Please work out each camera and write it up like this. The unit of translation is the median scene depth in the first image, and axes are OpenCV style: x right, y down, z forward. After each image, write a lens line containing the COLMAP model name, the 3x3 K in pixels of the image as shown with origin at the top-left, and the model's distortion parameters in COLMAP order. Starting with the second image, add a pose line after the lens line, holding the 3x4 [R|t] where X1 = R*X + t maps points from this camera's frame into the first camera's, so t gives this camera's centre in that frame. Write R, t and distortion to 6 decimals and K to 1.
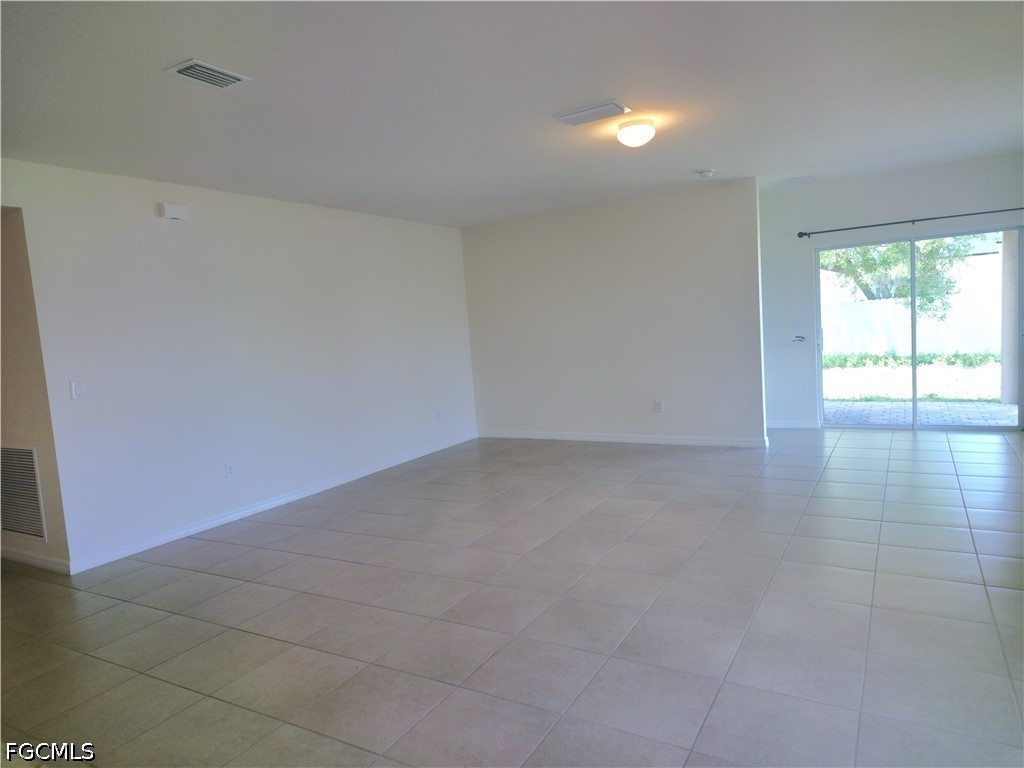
lens RADIAL K [[666.3, 0, 506.9], [0, 666.3, 392.1], [0, 0, 1]] dist [0.074446, -0.020243]
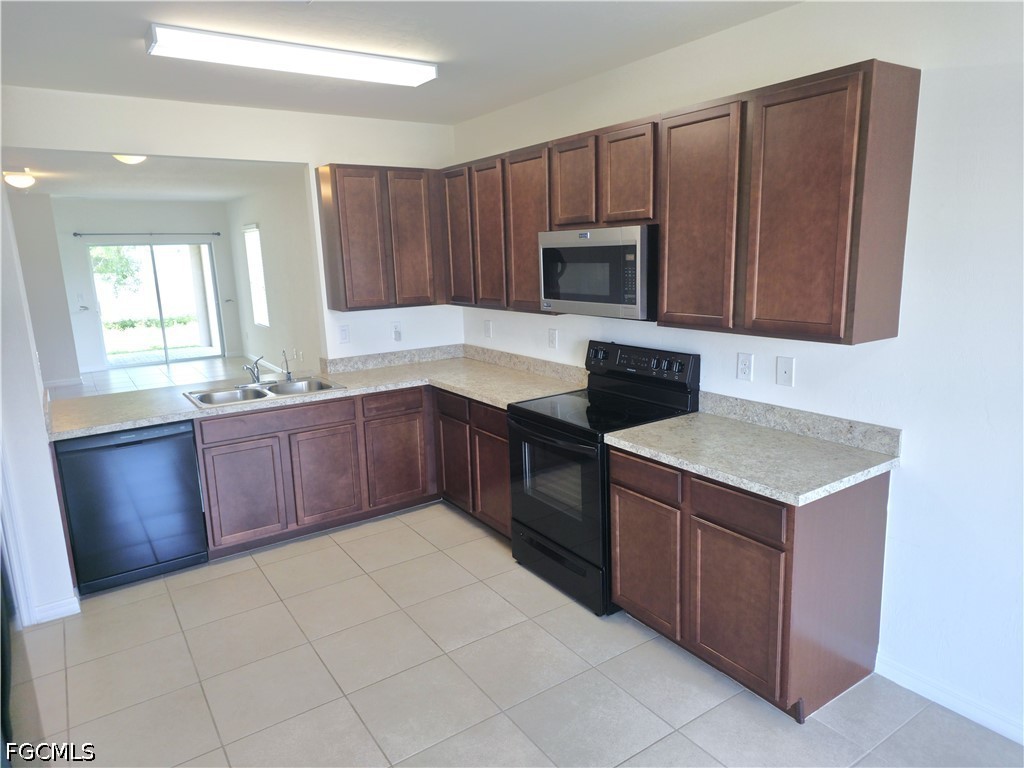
lens RADIAL K [[666.3, 0, 501.7], [0, 666.3, 378.3], [0, 0, 1]] dist [0.074446, -0.020243]
pose [[0.447665, -0.120397, 0.886059, -0.461247], [0.099216, 0.991464, 0.084593, 0.033097], [-0.888680, 0.050042, 0.455789, -0.420312]]
